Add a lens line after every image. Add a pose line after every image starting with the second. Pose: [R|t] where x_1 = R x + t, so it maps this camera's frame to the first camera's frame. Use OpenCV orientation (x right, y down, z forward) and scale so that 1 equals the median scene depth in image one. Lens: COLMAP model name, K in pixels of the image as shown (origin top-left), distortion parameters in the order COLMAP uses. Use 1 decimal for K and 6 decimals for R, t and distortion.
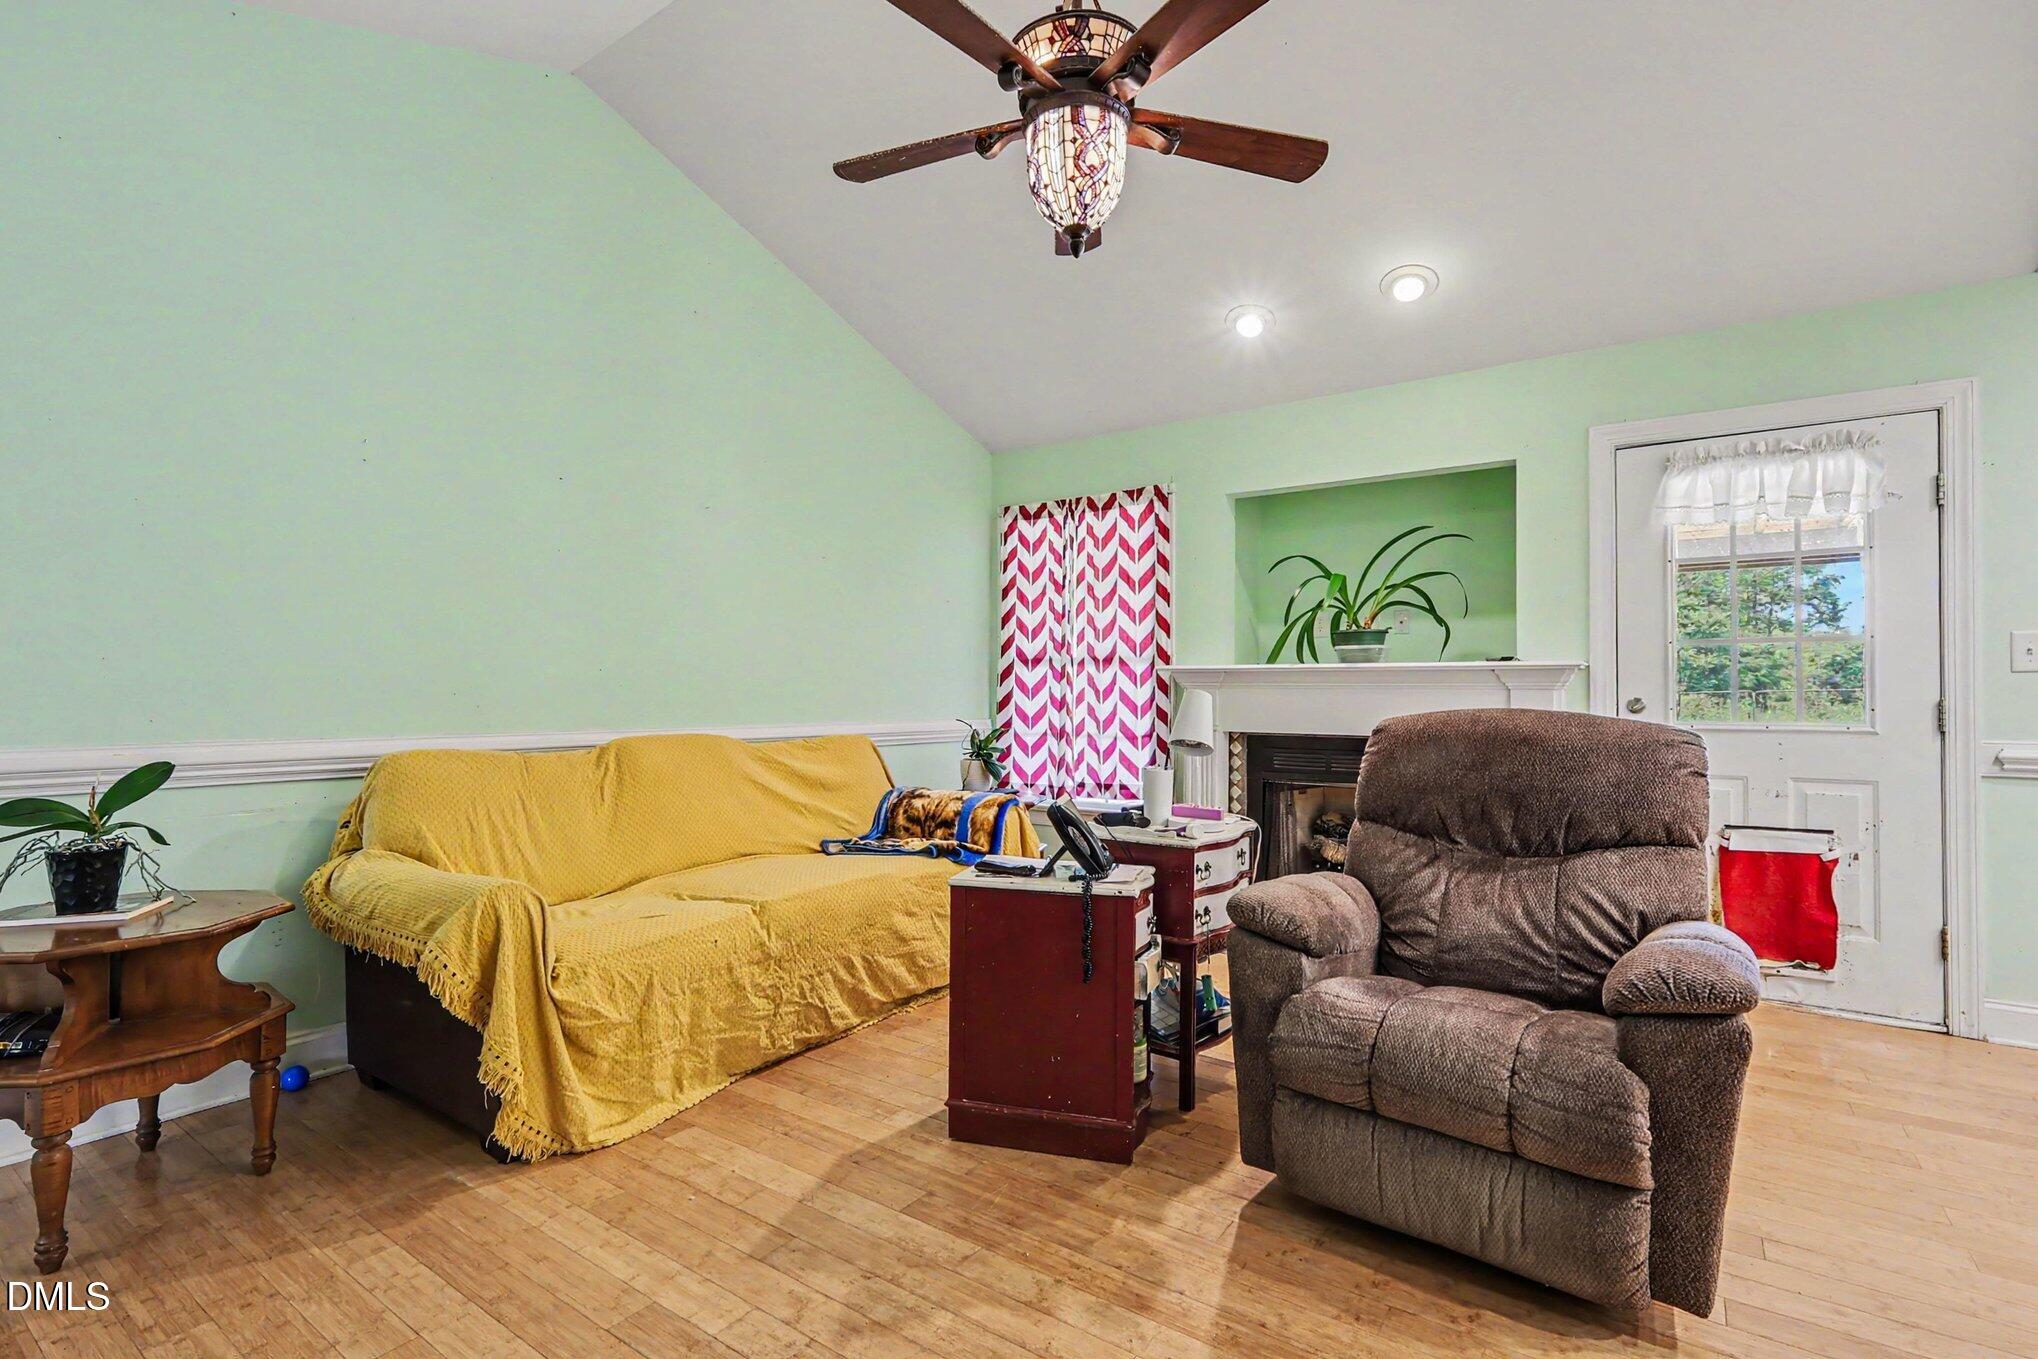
lens RADIAL K [[943.8, 0, 1022.4], [0, 943.8, 688.9], [0, 0, 1]] dist [-0.008528, 0.001884]
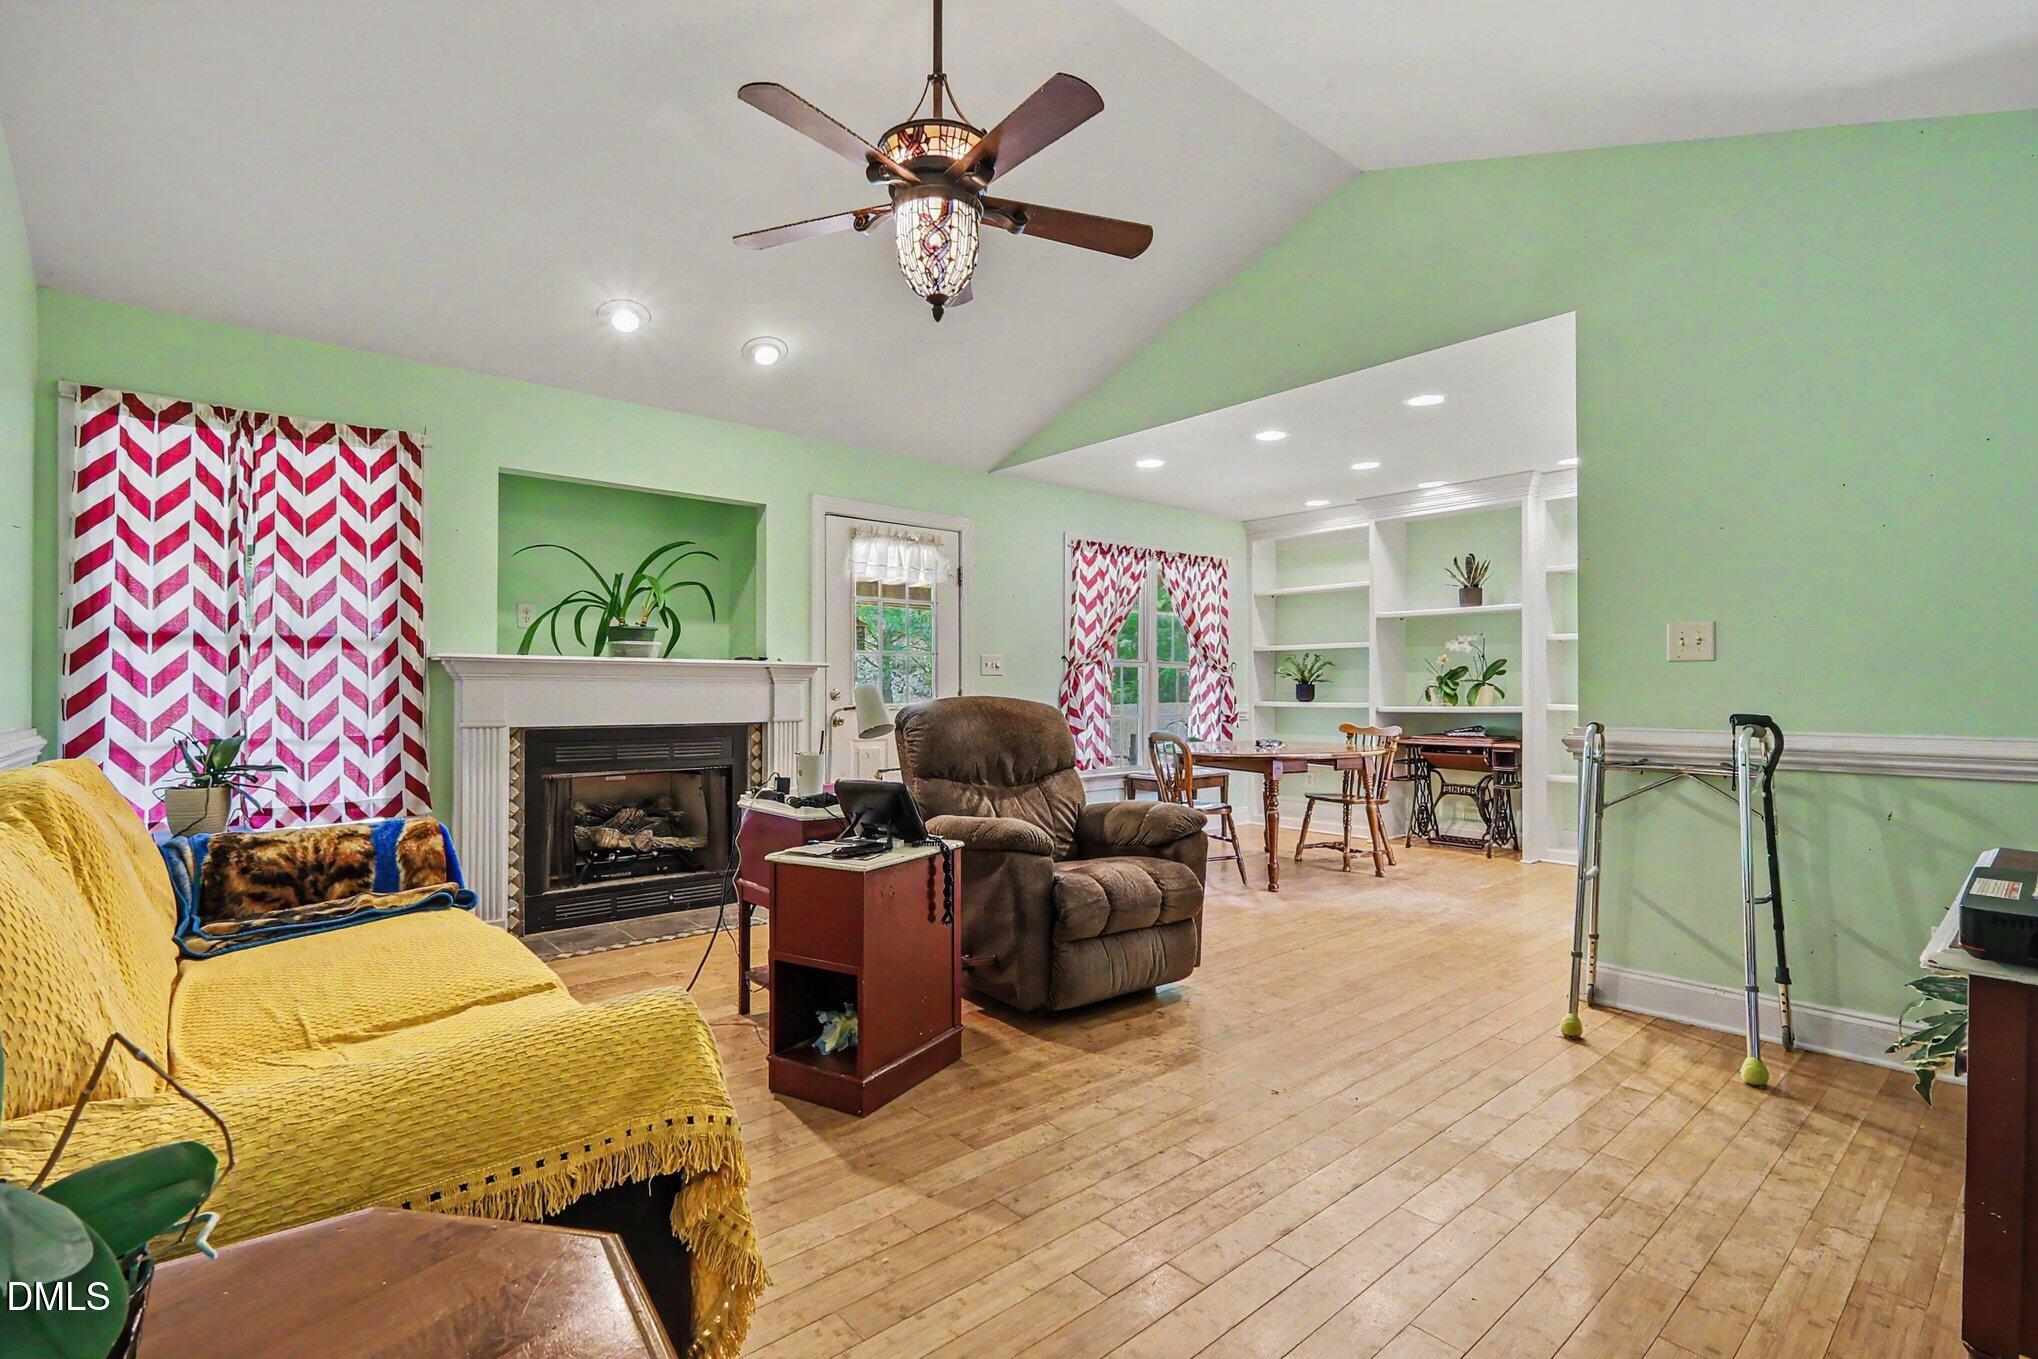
lens RADIAL K [[943.8, 0, 978.3], [0, 943.8, 690.0], [0, 0, 1]] dist [-0.008528, 0.001884]
pose [[0.265862, -0.004495, 0.964001, -0.525010], [-0.006646, 0.999957, 0.006495, -0.000080], [-0.963988, -0.008133, 0.265821, 0.305400]]
